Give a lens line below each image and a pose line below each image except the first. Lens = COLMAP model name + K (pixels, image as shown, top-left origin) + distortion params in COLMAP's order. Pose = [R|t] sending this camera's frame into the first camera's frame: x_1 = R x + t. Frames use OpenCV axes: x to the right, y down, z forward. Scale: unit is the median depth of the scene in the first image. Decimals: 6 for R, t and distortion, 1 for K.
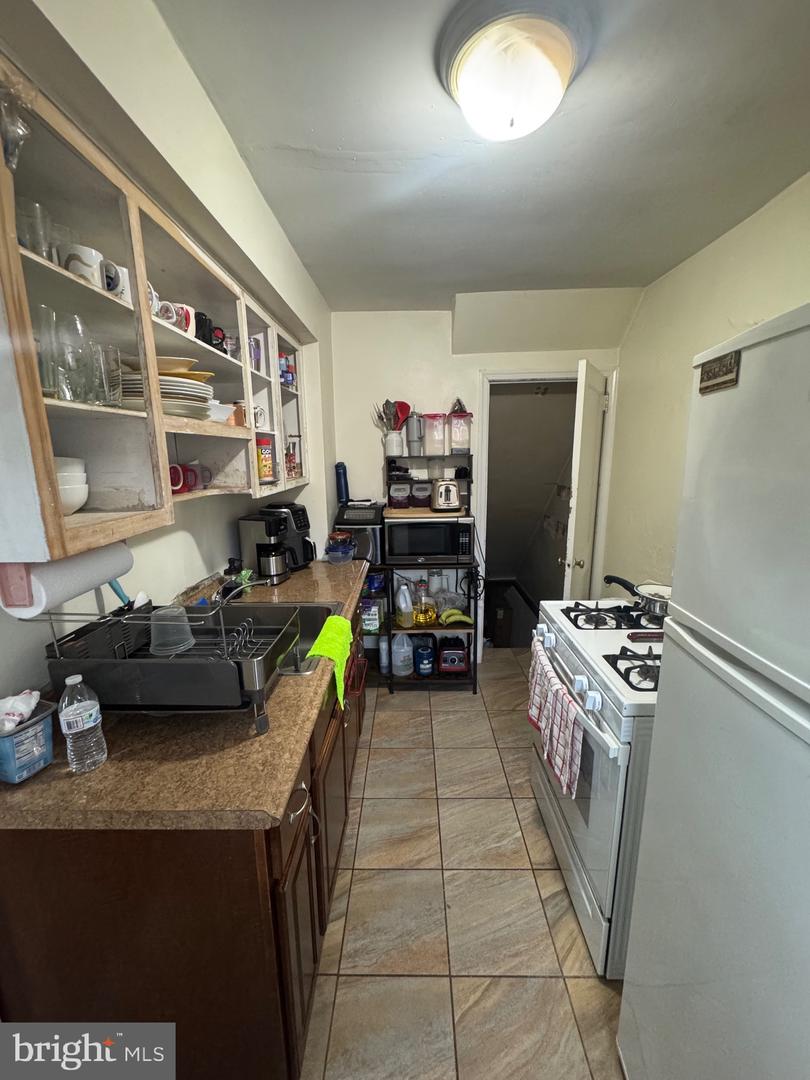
lens RADIAL K [[433.2, 0, 404.0], [0, 433.2, 540.5], [0, 0, 1]] dist [-0.001234, 0.000679]
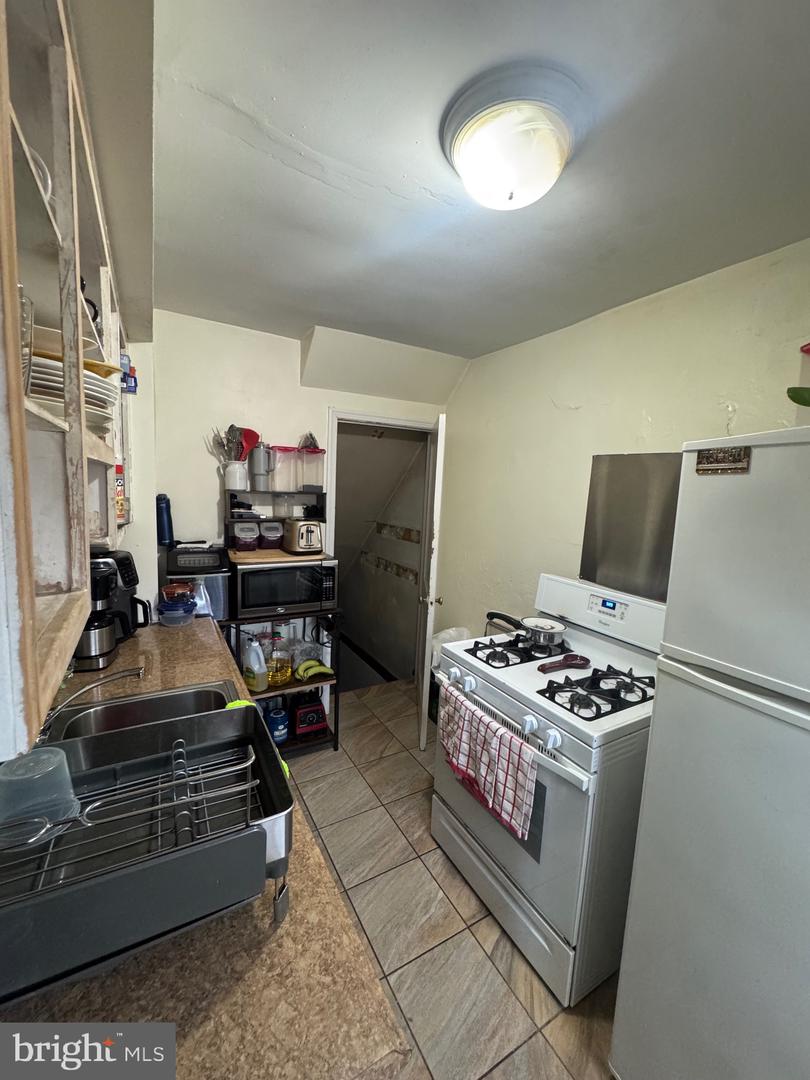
lens RADIAL K [[433.2, 0, 404.2], [0, 433.2, 539.9], [0, 0, 1]] dist [-0.001234, 0.000679]
pose [[0.855516, -0.011101, 0.517658, -0.201252], [0.047544, 0.997231, -0.057189, -0.035326], [-0.515590, 0.073537, 0.853674, 0.116439]]
